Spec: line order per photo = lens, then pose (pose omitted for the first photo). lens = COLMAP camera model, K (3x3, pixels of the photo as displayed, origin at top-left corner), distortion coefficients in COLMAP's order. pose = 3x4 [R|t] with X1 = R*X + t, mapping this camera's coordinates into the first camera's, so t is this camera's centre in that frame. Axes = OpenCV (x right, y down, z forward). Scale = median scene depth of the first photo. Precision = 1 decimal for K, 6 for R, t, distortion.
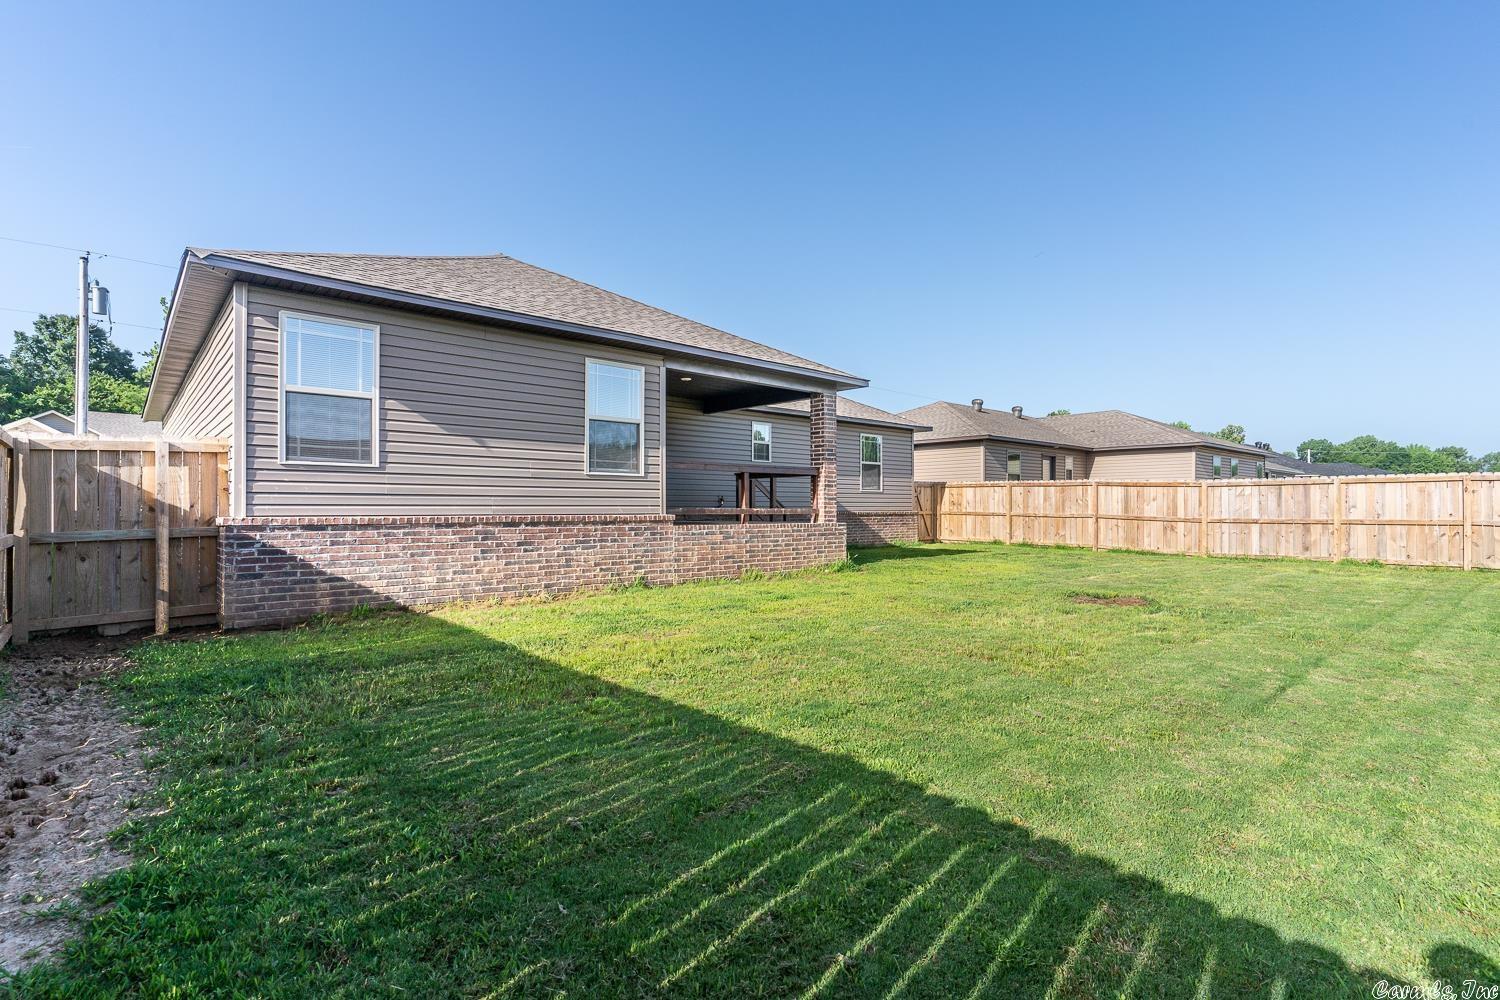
lens RADIAL K [[722.0, 0, 750.6], [0, 722.0, 499.5], [0, 0, 1]] dist [-0.000222, 0.000009]
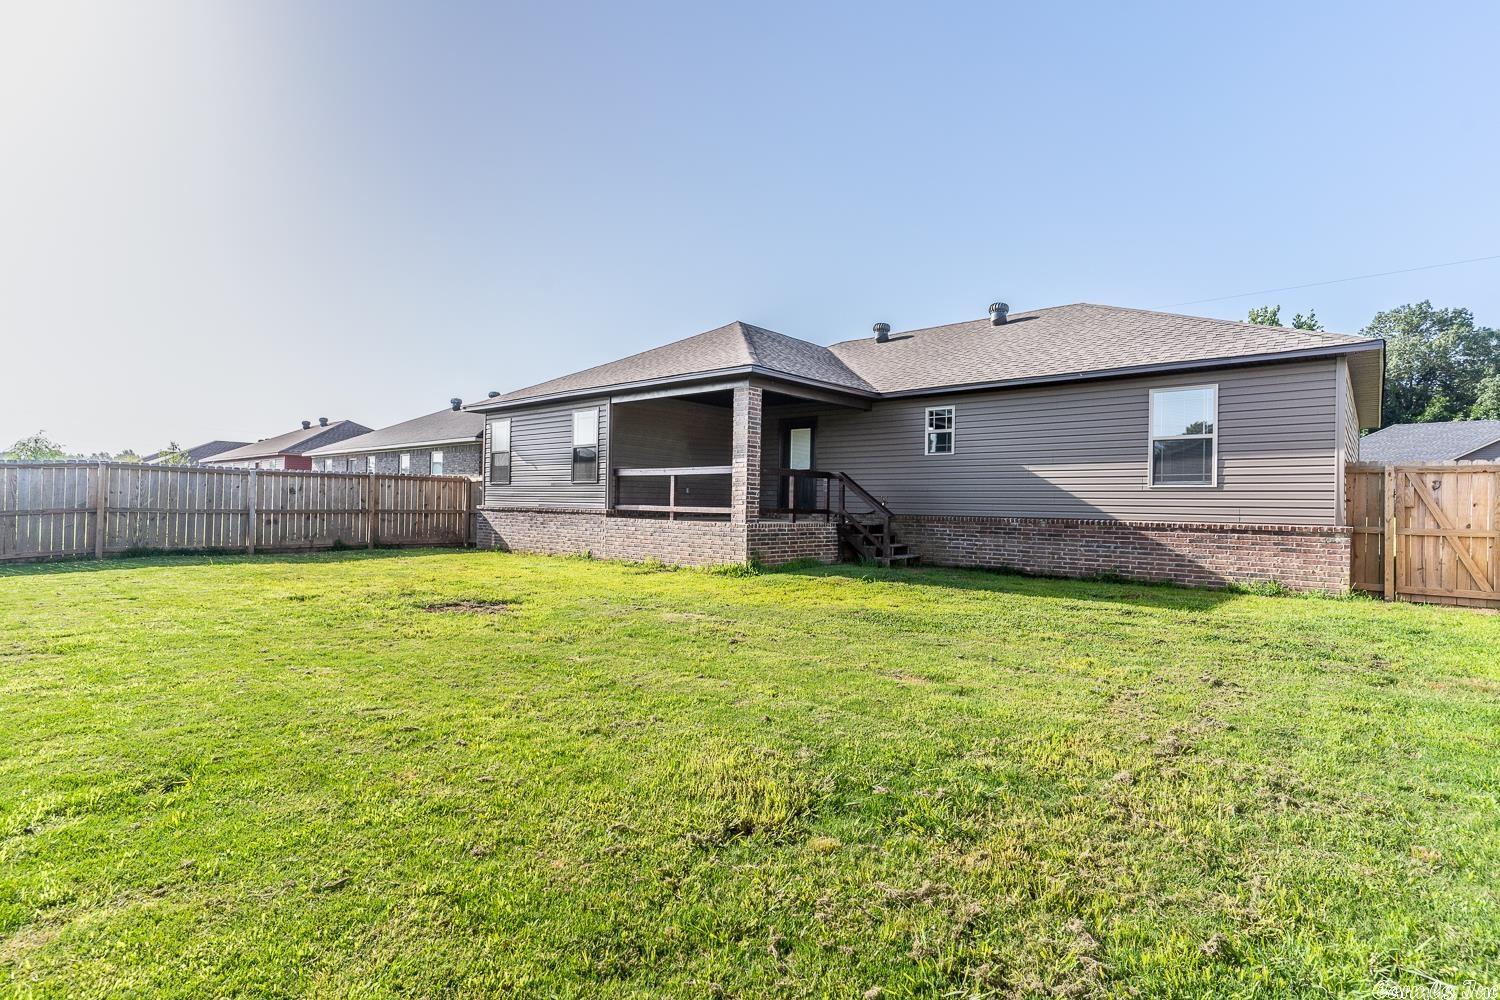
lens RADIAL K [[681.0, 0, 752.2], [0, 681.0, 499.3], [0, 0, 1]] dist [-0.001508, -0.000142]
pose [[0.131892, -0.005279, -0.991250, 1.374439], [-0.007026, 0.999956, -0.006260, 0.008435], [0.991239, 0.007790, 0.131849, 1.242197]]
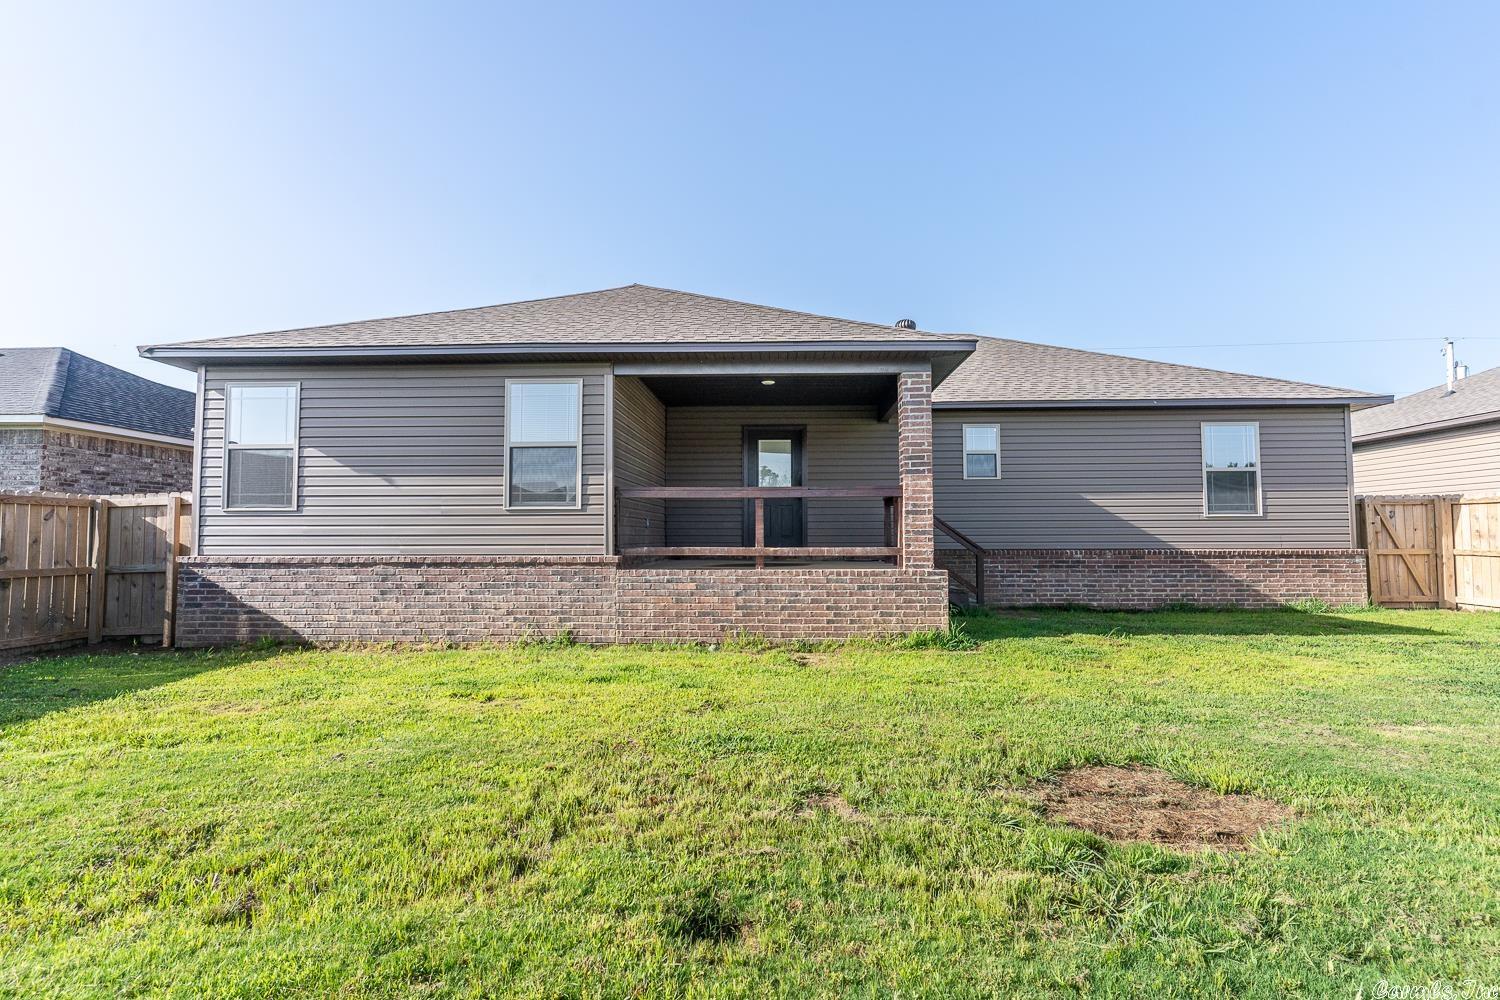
lens RADIAL K [[711.8, 0, 747.9], [0, 711.8, 501.1], [0, 0, 1]] dist [0.001958, 0.000034]
pose [[0.714086, -0.040684, -0.698875, 0.617338], [0.011063, 0.998841, -0.046843, -0.001048], [0.699971, 0.025718, 0.713708, 0.605598]]
